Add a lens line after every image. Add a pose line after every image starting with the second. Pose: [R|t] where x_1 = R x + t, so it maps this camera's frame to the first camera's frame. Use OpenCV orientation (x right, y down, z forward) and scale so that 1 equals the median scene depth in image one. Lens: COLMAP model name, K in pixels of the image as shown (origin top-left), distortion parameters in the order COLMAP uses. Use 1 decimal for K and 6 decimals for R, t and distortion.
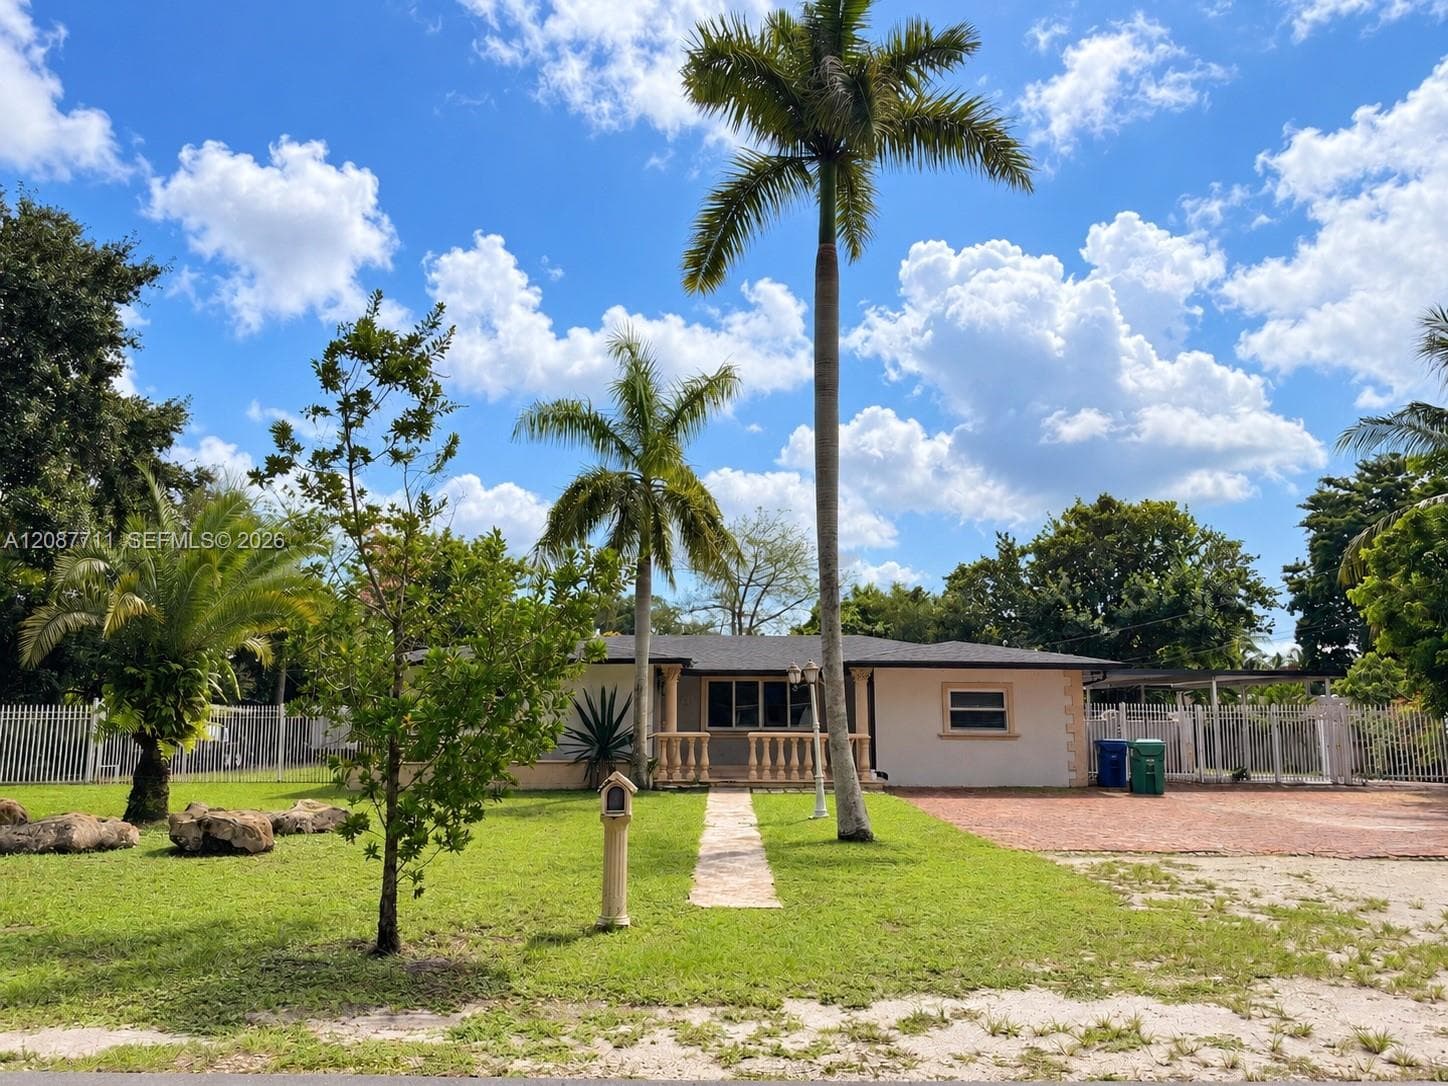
lens RADIAL K [[1146.3, 0, 724.8], [0, 1146.3, 542.0], [0, 0, 1]] dist [0.006179, -0.000793]
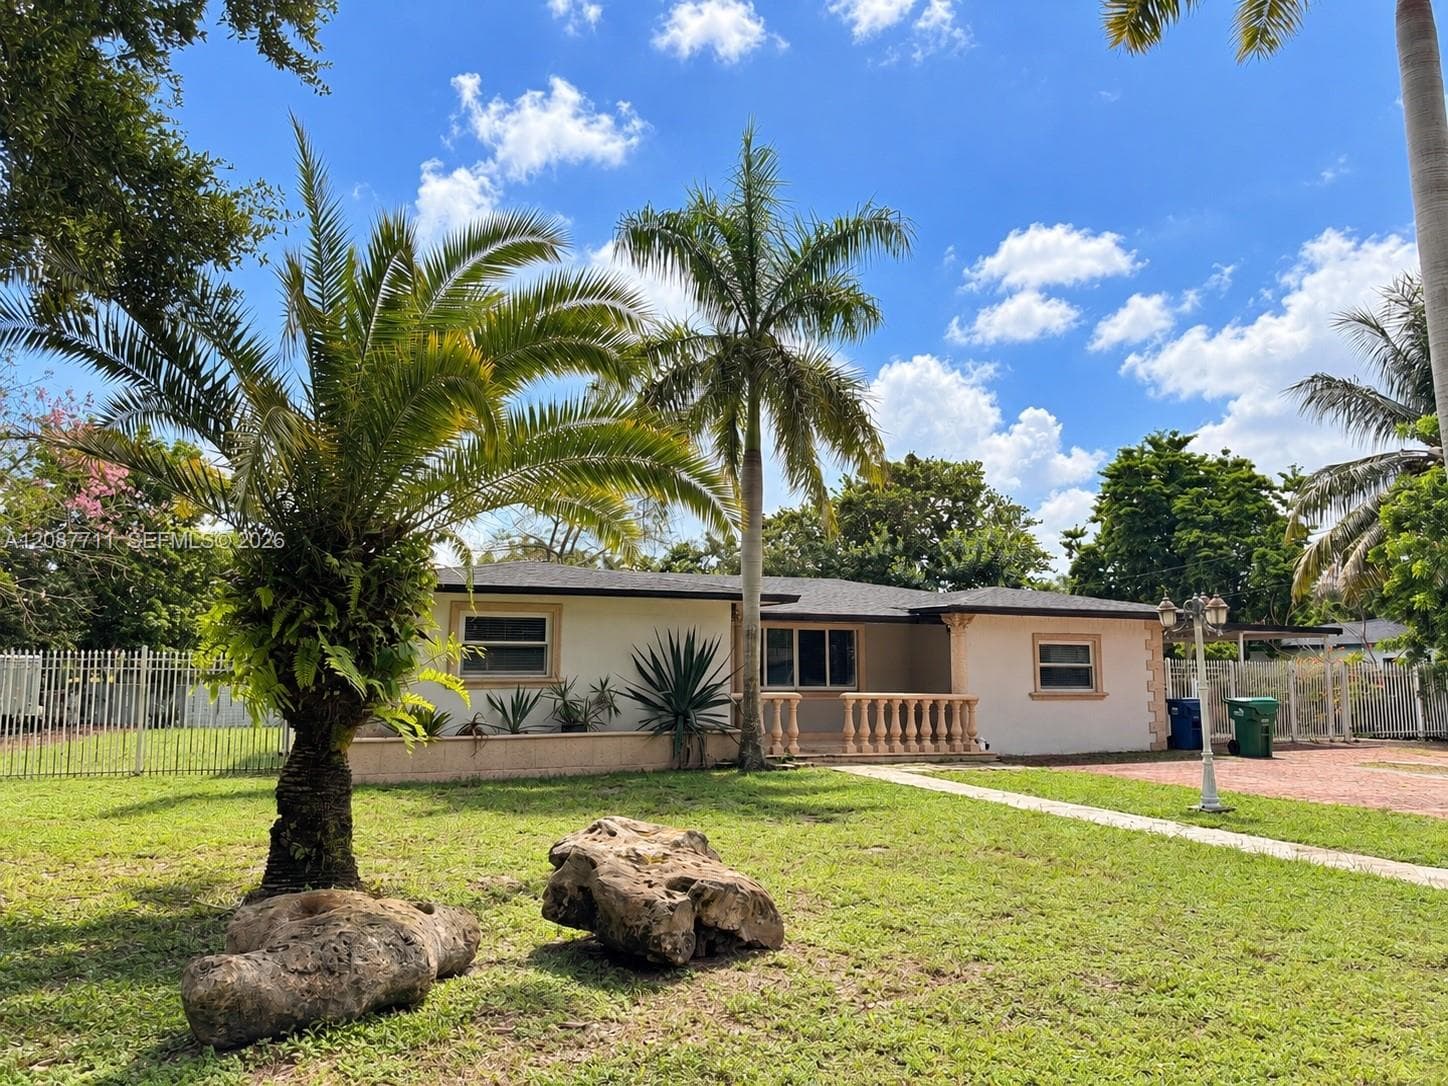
lens RADIAL K [[1146.3, 0, 723.7], [0, 1146.3, 544.4], [0, 0, 1]] dist [0.006179, -0.000793]
pose [[0.919643, 0.045081, 0.390159, -0.361600], [-0.058189, 0.998067, 0.021835, 0.050781], [-0.388420, -0.042784, 0.920489, 0.303475]]
